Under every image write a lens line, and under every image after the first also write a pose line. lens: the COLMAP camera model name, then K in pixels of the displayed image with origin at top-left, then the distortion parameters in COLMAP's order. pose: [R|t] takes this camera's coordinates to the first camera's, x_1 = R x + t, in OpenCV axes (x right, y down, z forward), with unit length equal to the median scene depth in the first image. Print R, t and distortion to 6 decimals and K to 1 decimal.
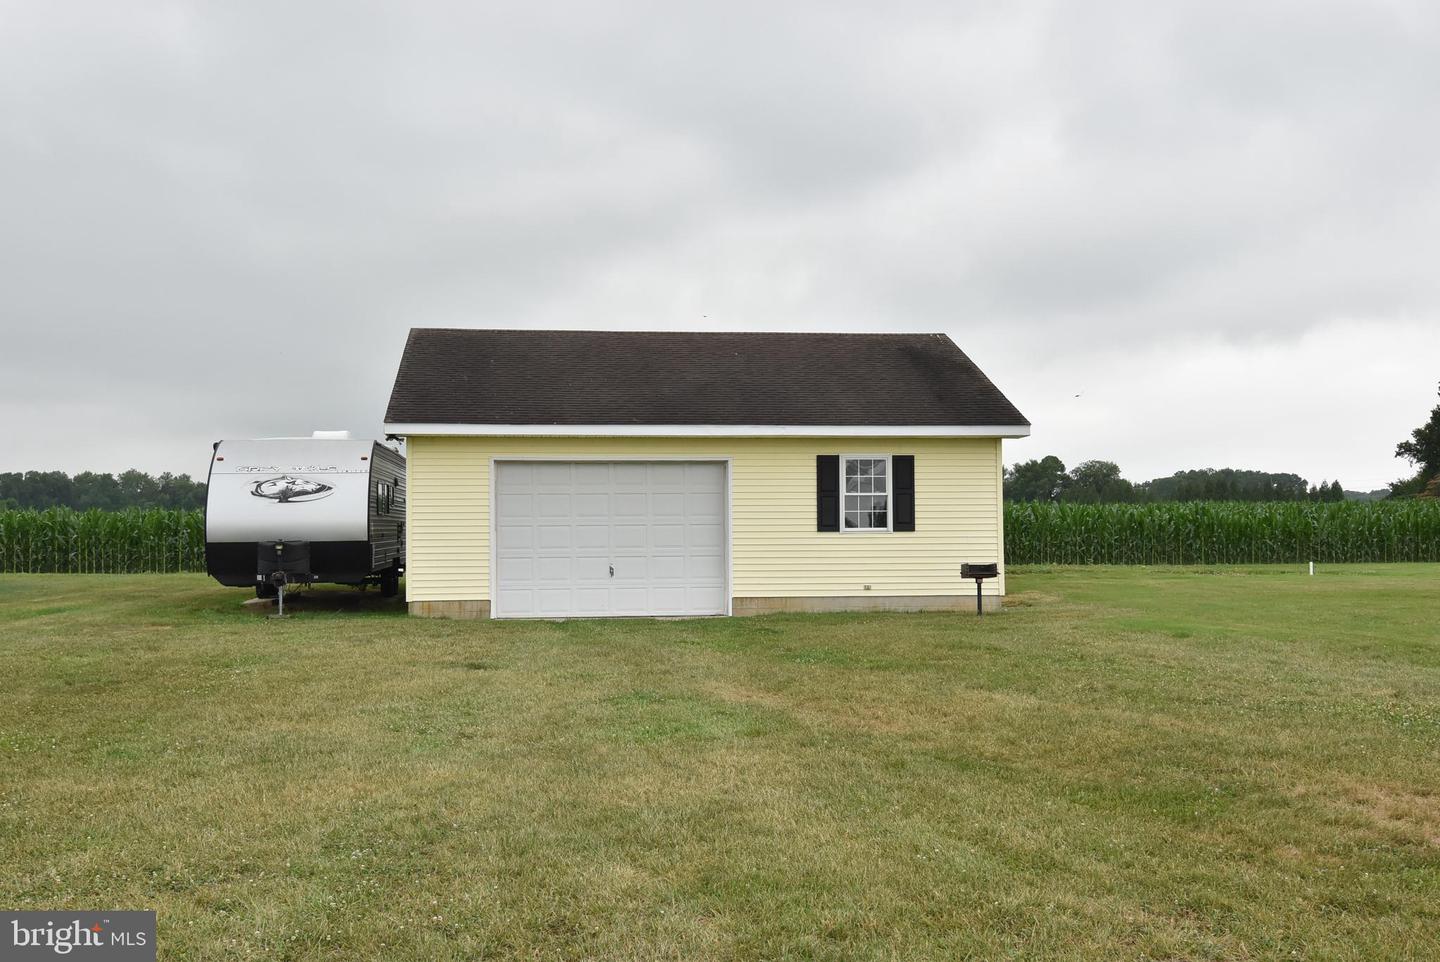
lens RADIAL K [[1531.9, 0, 720.4], [0, 1531.9, 479.4], [0, 0, 1]] dist [0.001800, 0.001903]
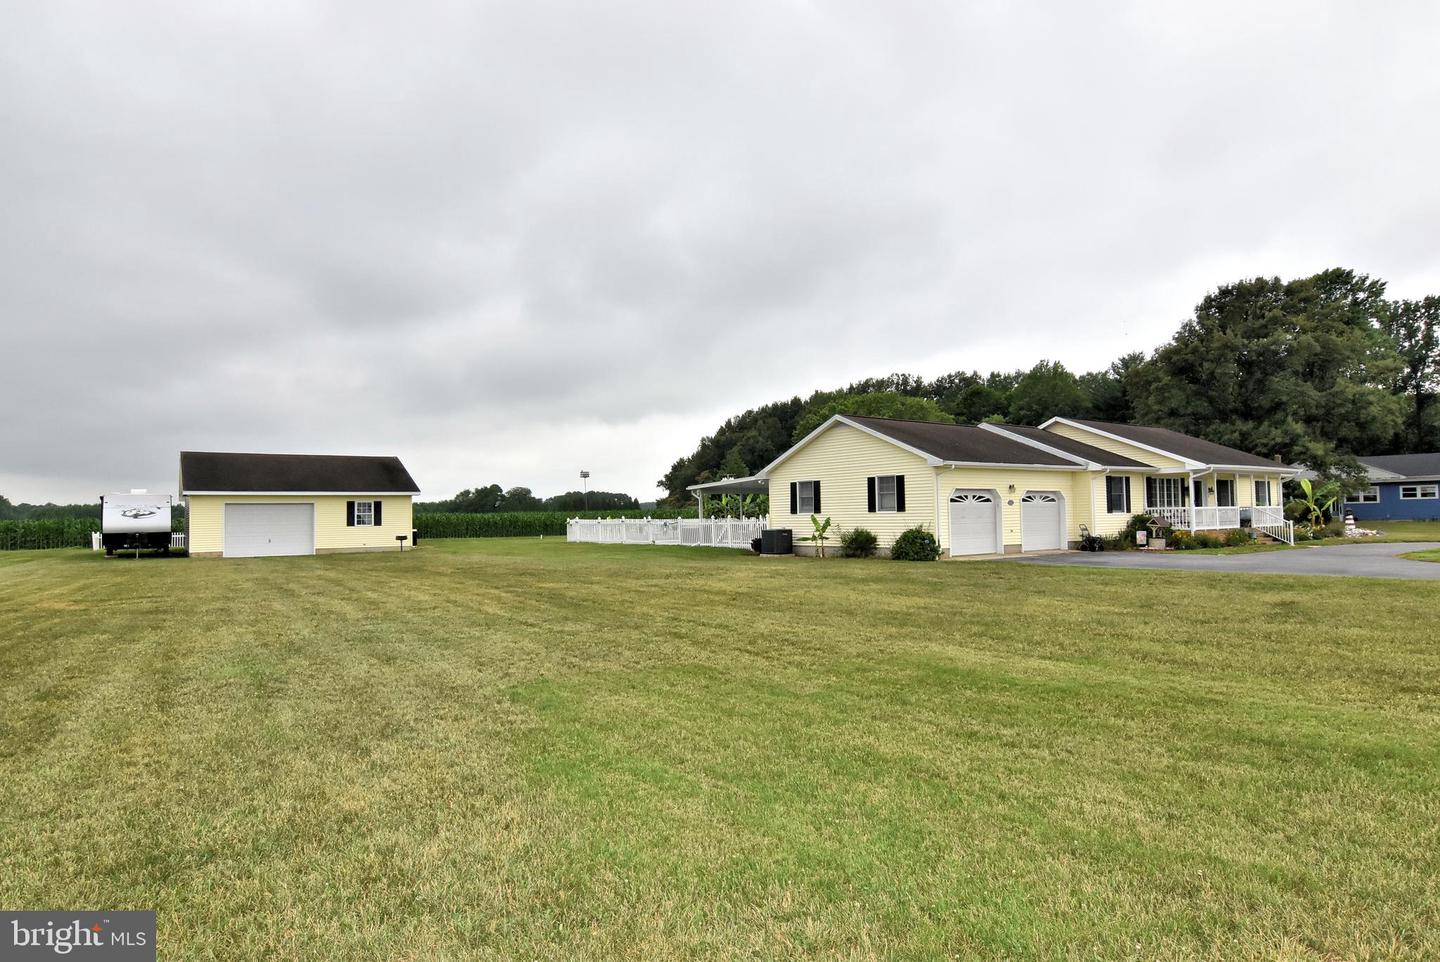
lens RADIAL K [[842.2, 0, 722.5], [0, 842.2, 484.1], [0, 0, 1]] dist [0.008039, -0.018571]
pose [[0.891283, 0.008814, 0.453362, -0.030499], [-0.002373, 0.999888, -0.014775, -0.026292], [-0.453441, 0.012092, 0.891204, -0.811783]]
